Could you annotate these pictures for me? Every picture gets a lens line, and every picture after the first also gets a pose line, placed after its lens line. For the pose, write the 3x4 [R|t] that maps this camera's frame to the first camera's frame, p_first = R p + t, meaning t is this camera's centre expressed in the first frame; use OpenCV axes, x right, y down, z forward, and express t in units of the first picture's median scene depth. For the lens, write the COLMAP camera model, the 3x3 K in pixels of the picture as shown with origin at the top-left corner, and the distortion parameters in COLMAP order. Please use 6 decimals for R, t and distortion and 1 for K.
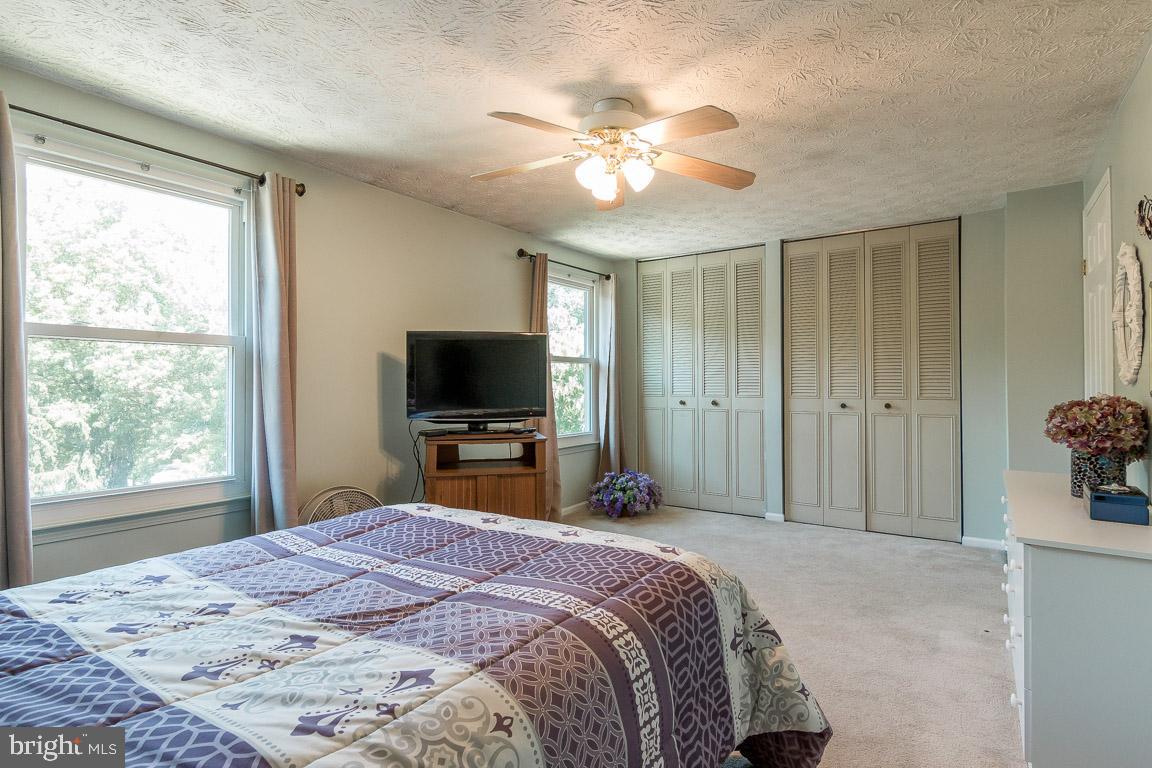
lens RADIAL K [[581.7, 0, 579.4], [0, 581.7, 380.9], [0, 0, 1]] dist [-0.002701, 0.000350]
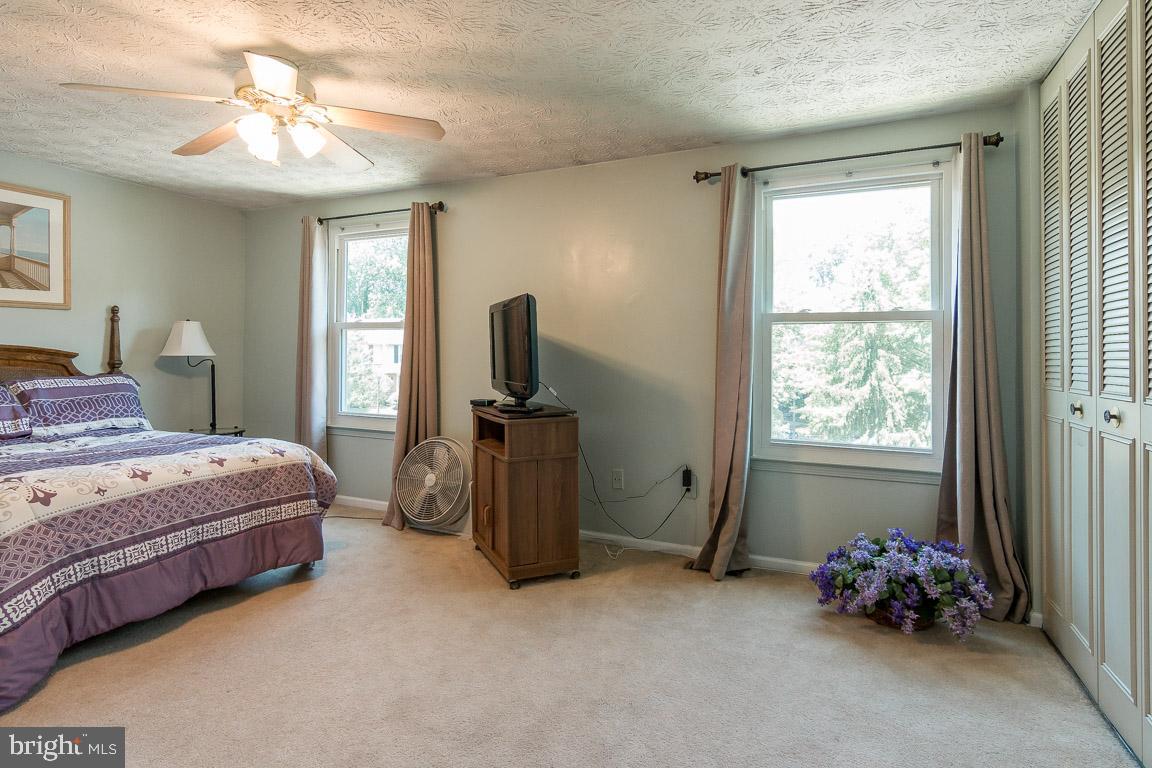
lens RADIAL K [[596.1, 0, 575.3], [0, 596.1, 341.5], [0, 0, 1]] dist [-0.000933, 0.000616]
pose [[0.182388, -0.019775, -0.983028, 0.574226], [-0.001412, 0.999791, -0.020374, 0.001325], [0.983226, 0.005104, 0.182322, 0.682029]]
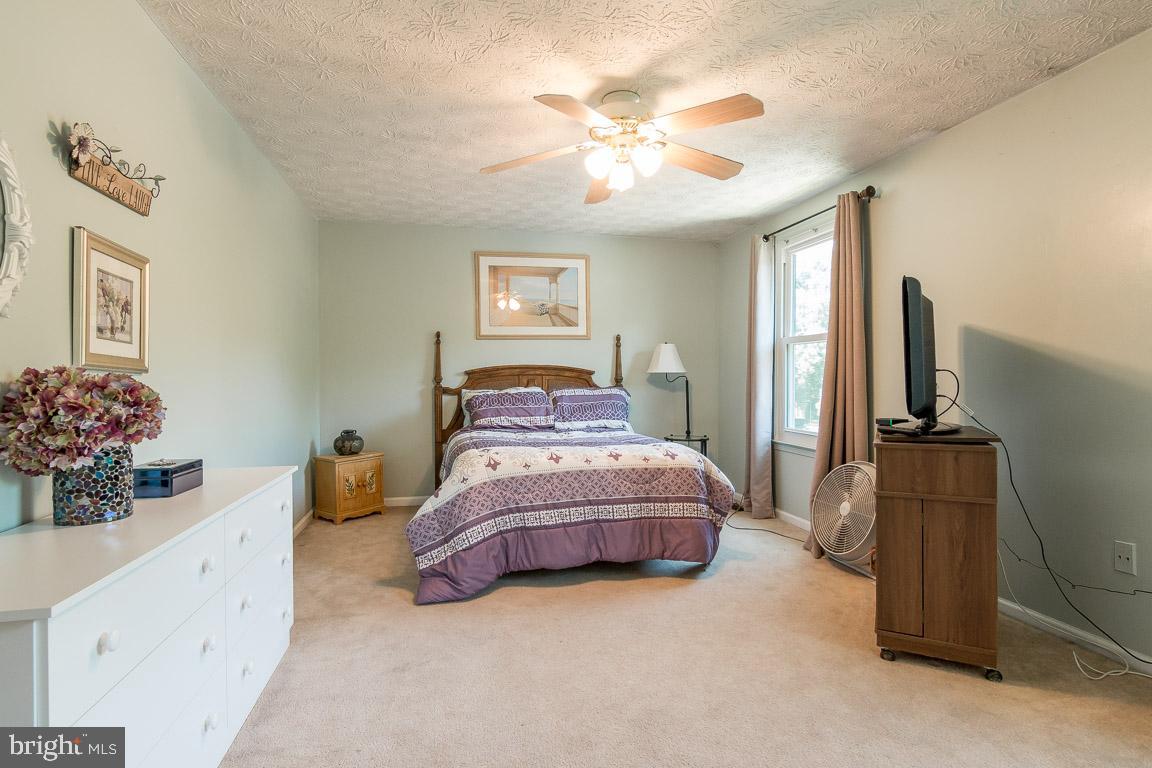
lens RADIAL K [[581.7, 0, 579.4], [0, 581.7, 380.9], [0, 0, 1]] dist [-0.002701, 0.000350]
pose [[-0.669380, 0.002901, -0.742914, 0.466272], [0.004097, 0.999992, 0.000213, 0.019408], [0.742908, -0.002901, -0.669387, 0.858178]]
